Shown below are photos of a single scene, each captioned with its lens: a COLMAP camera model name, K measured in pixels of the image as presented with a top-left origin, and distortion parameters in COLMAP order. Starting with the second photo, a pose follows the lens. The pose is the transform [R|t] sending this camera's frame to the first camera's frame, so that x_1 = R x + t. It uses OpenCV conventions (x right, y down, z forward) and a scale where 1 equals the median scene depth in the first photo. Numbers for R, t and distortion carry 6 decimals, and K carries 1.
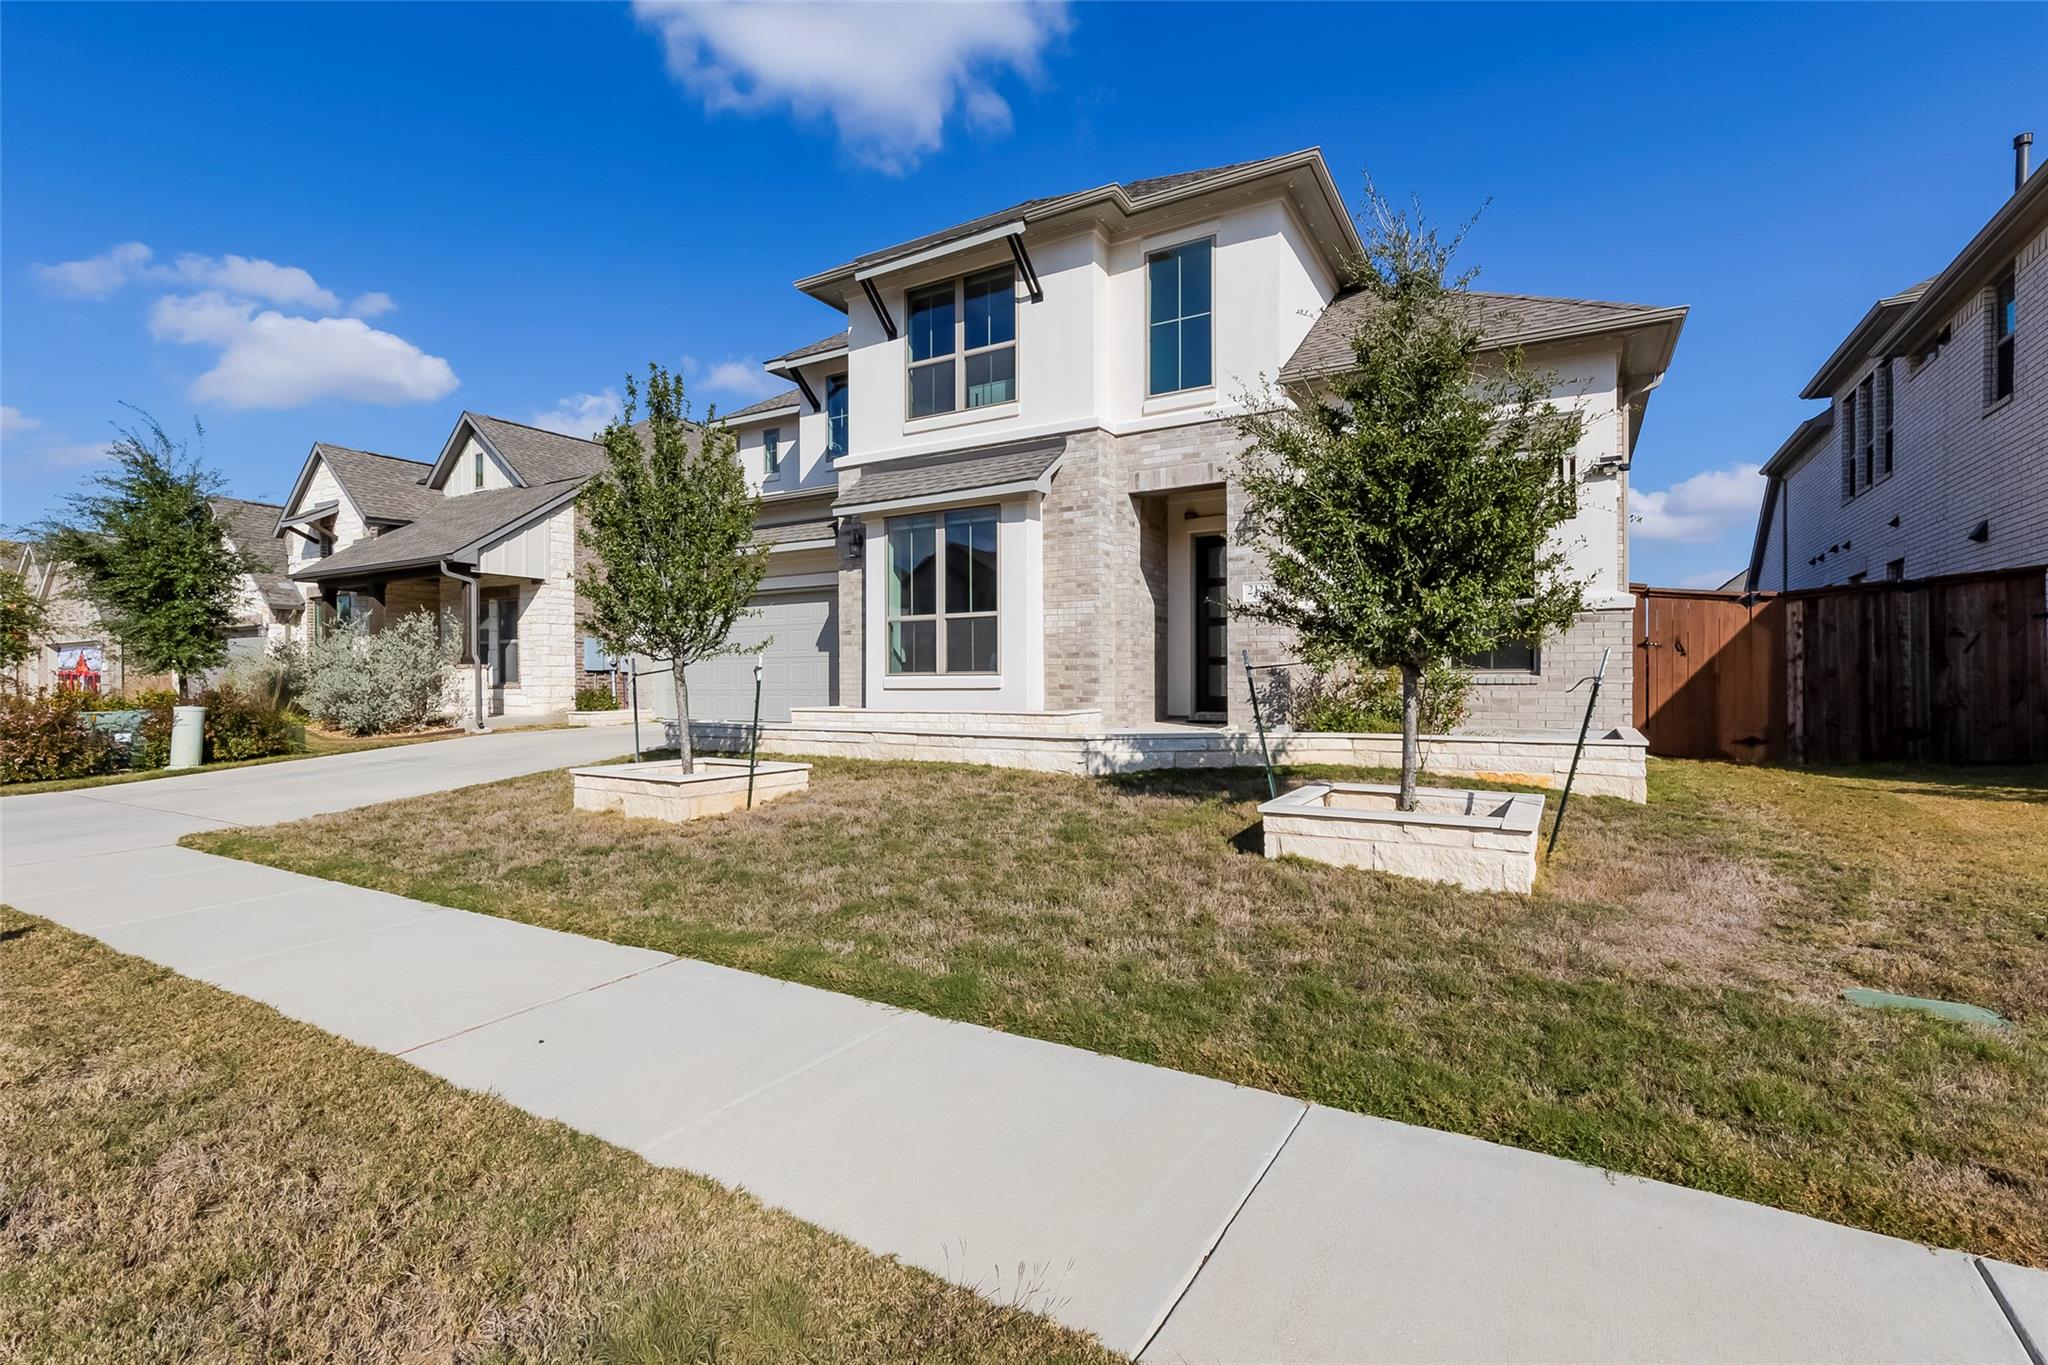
lens RADIAL K [[924.3, 0, 1028.9], [0, 924.3, 681.5], [0, 0, 1]] dist [0.005132, -0.002215]
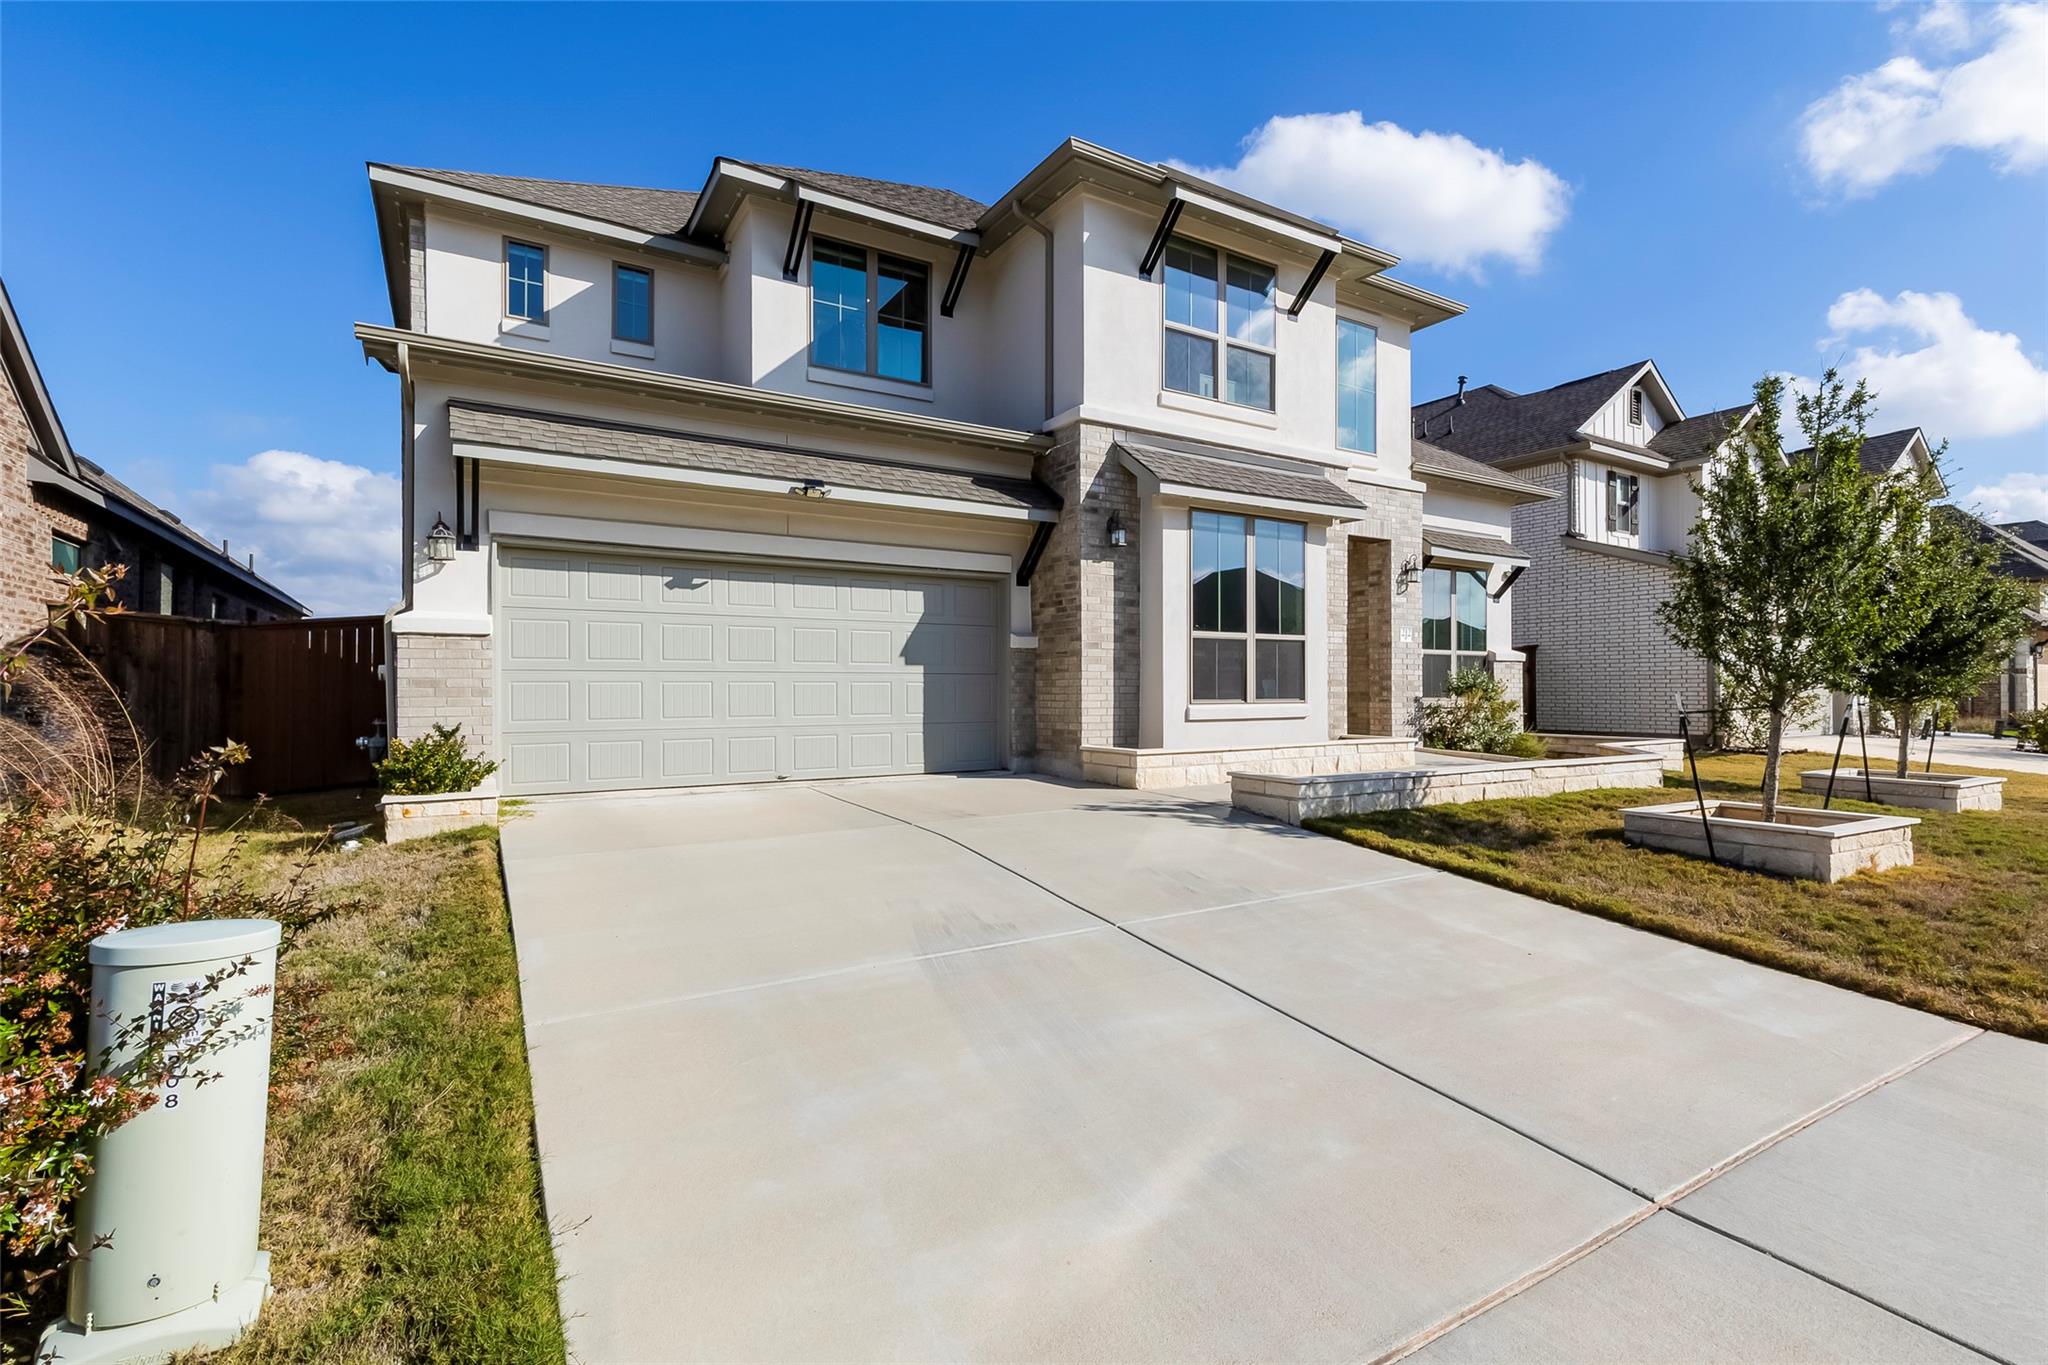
lens RADIAL K [[924.3, 0, 1022.0], [0, 924.3, 685.7], [0, 0, 1]] dist [0.005132, -0.002215]
pose [[0.469308, 0.008610, 0.882993, -0.961598], [0.000731, 0.999948, -0.010139, -0.015057], [-0.883034, 0.005404, 0.469277, 0.779991]]
